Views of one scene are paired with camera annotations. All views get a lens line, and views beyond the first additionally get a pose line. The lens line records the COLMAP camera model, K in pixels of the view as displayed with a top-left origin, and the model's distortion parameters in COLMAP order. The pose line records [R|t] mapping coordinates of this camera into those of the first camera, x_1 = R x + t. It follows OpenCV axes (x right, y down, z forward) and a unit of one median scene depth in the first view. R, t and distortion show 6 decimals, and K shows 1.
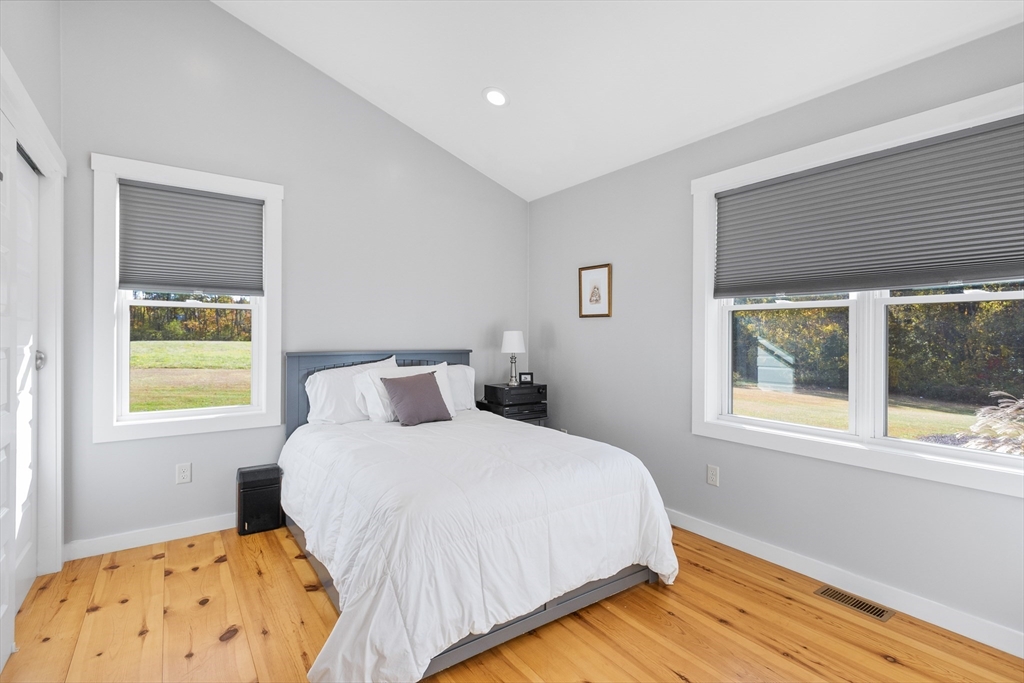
lens RADIAL K [[486.6, 0, 512.2], [0, 486.6, 337.1], [0, 0, 1]] dist [0.000050, -0.000539]
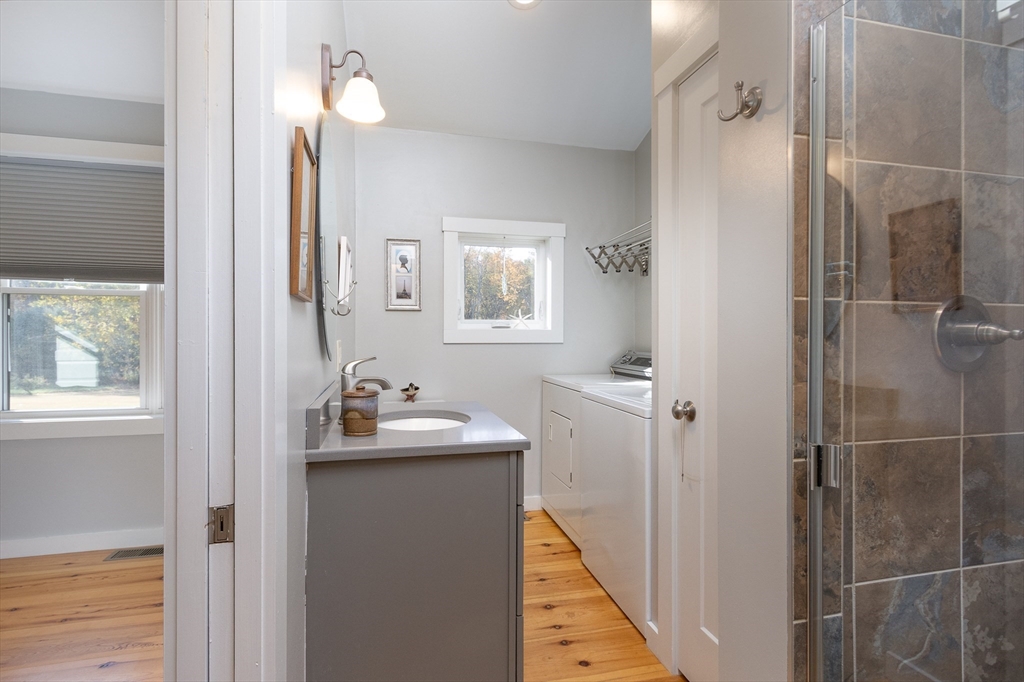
lens RADIAL K [[486.6, 0, 510.7], [0, 486.6, 333.3], [0, 0, 1]] dist [0.000050, -0.000539]
pose [[0.361571, -0.004698, 0.932333, -0.040543], [0.001035, 0.999989, 0.004637, 0.015898], [-0.932344, -0.000712, 0.361572, -0.171864]]
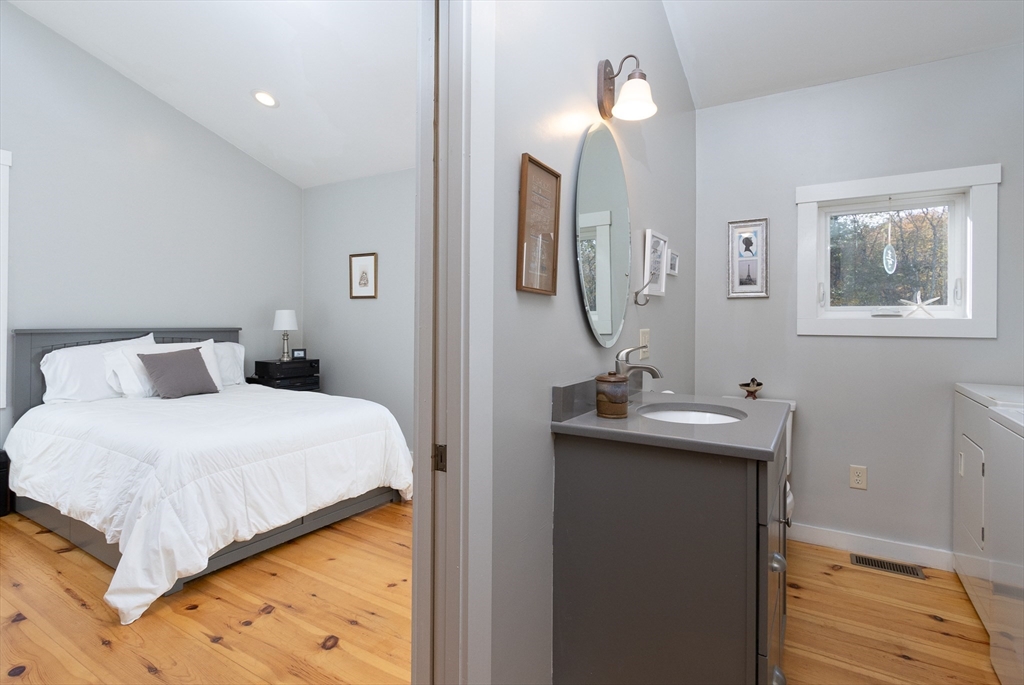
lens RADIAL K [[498.4, 0, 516.2], [0, 498.4, 319.6], [0, 0, 1]] dist [0.006902, -0.003459]
pose [[0.915760, 0.000769, 0.401725, 0.035525], [0.000286, 0.999997, -0.002567, 0.016062], [-0.401726, 0.002466, 0.915757, -0.284248]]
